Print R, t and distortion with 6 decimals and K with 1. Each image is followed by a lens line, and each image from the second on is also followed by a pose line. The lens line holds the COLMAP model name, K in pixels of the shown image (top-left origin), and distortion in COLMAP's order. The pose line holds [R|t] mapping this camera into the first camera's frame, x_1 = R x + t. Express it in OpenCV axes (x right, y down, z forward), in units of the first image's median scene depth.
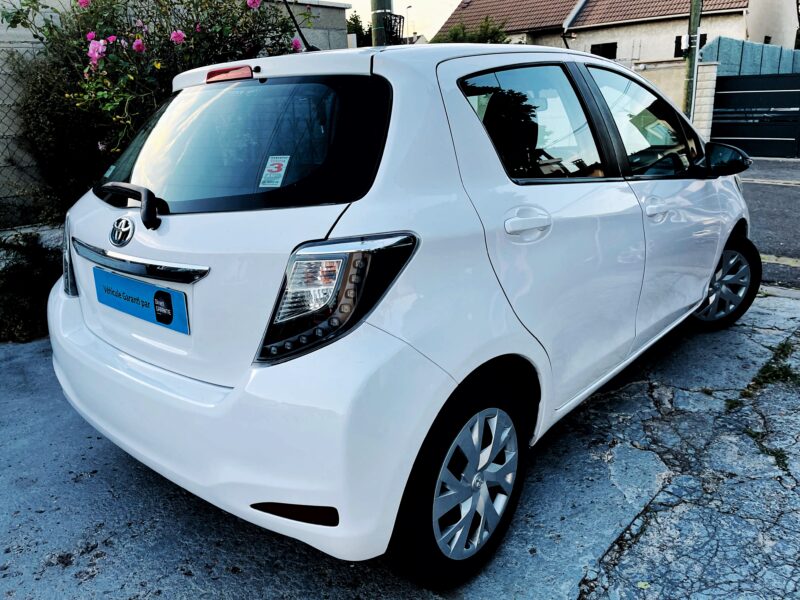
lens RADIAL K [[600.2, 0, 395.9], [0, 600.2, 298.7], [0, 0, 1]] dist [0.116294, -0.155086]
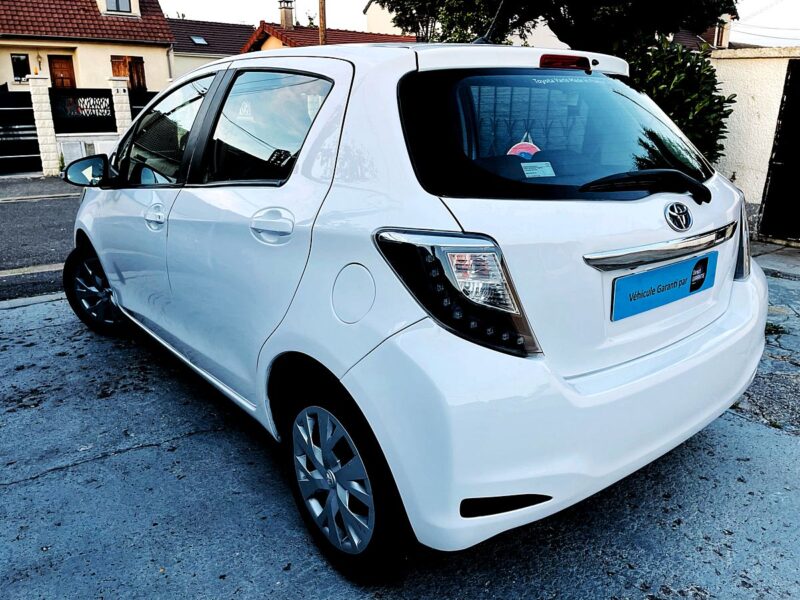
lens RADIAL K [[600.2, 0, 395.9], [0, 600.2, 298.7], [0, 0, 1]] dist [0.116294, -0.155086]
pose [[0.192778, -0.254835, 0.947574, -1.368578], [0.290838, 0.937133, 0.192858, -0.280417], [-0.937150, 0.238412, 0.254774, 1.098010]]
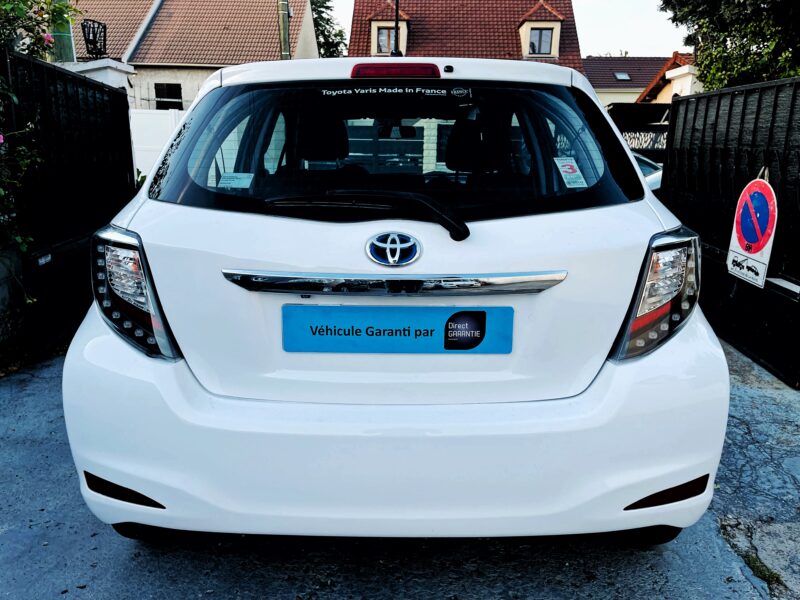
lens RADIAL K [[598.7, 0, 397.8], [0, 598.7, 301.2], [0, 0, 1]] dist [0.127499, -0.170460]
pose [[0.755933, -0.116965, 0.644116, -0.880044], [0.154392, 0.988008, -0.001782, -0.034991], [-0.636183, 0.100794, 0.764926, 0.356724]]
